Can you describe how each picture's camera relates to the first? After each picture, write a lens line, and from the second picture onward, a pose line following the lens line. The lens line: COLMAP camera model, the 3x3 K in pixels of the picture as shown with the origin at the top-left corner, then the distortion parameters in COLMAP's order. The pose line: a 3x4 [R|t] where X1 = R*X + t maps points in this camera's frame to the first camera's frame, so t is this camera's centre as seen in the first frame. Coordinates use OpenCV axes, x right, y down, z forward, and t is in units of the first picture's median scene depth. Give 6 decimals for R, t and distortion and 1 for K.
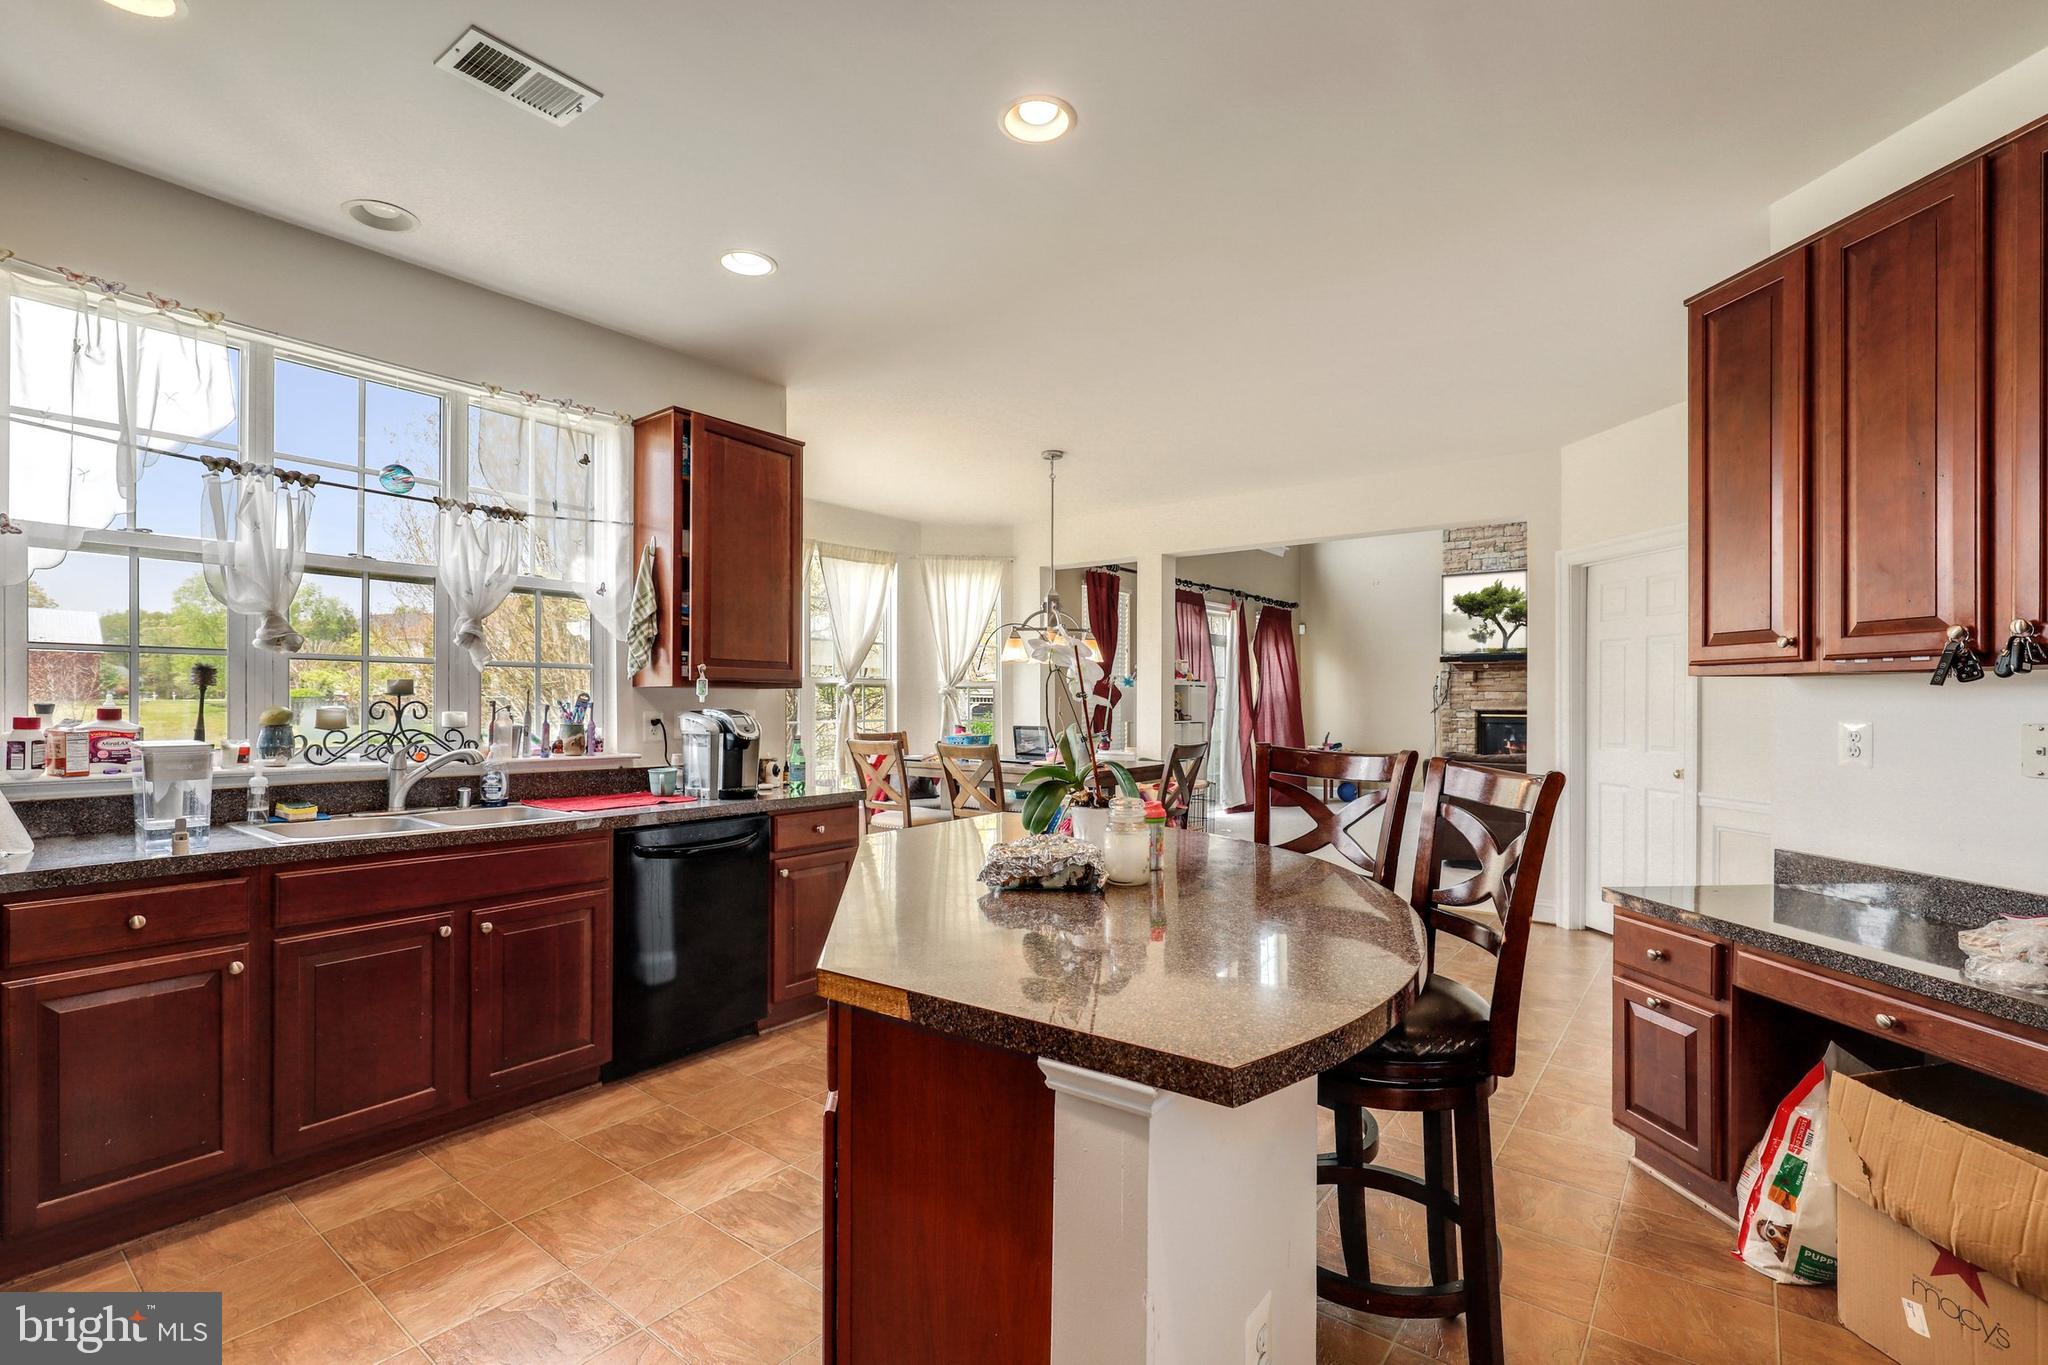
lens RADIAL K [[923.1, 0, 1022.8], [0, 923.1, 699.6], [0, 0, 1]] dist [-0.004320, -0.000182]
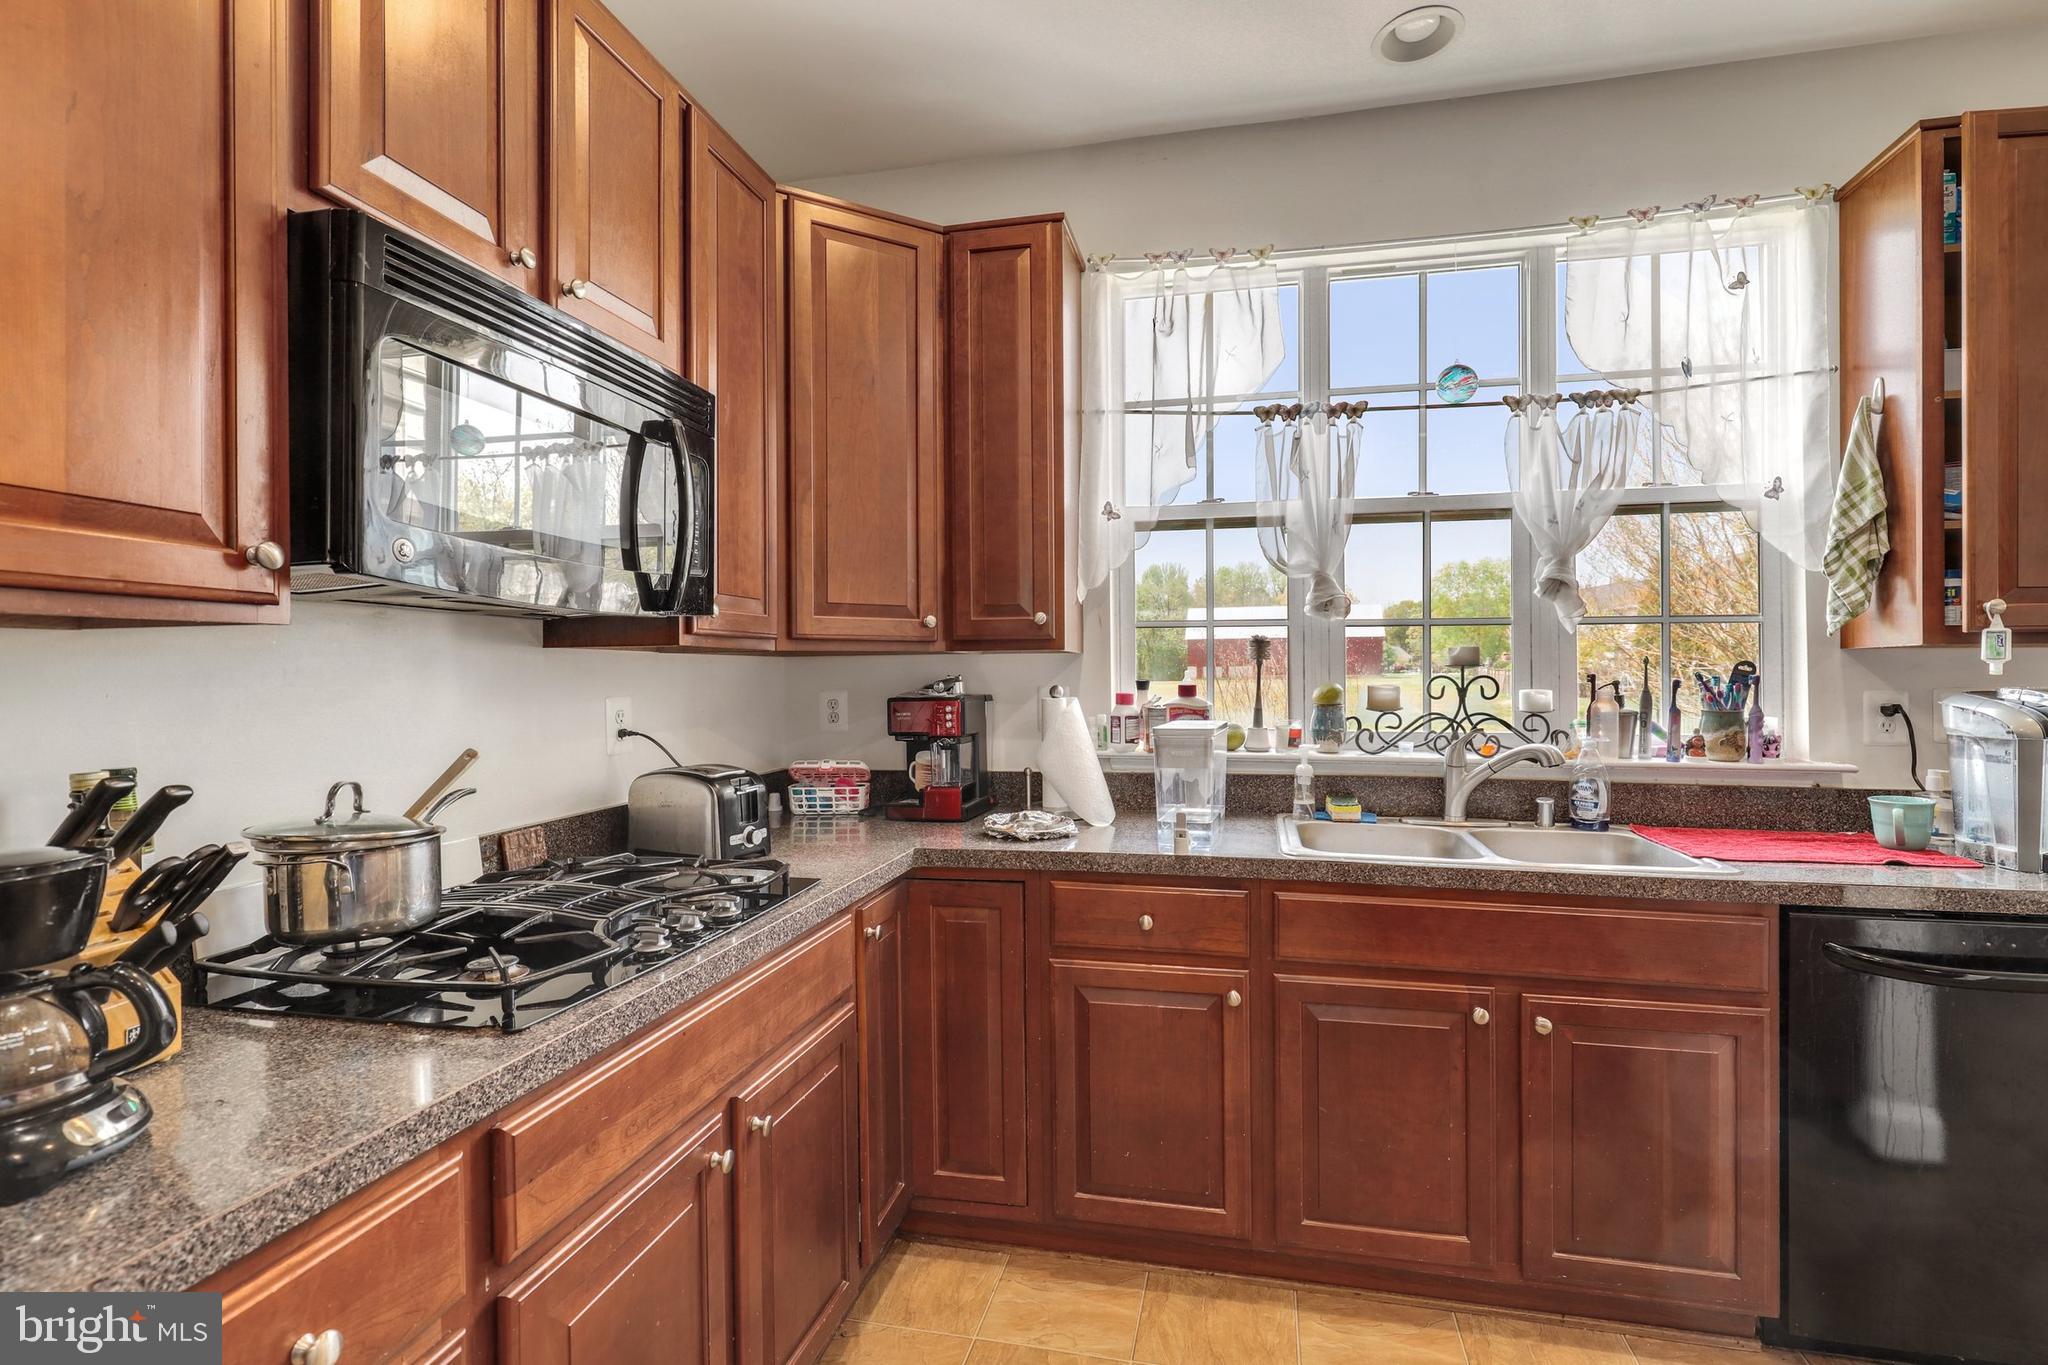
lens RADIAL K [[979.4, 0, 1011.6], [0, 979.4, 676.6], [0, 0, 1]] dist [-0.001717, -0.000725]
pose [[0.416851, -0.004262, -0.908965, -0.094372], [0.008040, 0.999967, -0.001001, 0.000353], [0.908939, -0.006891, 0.416871, 0.315872]]
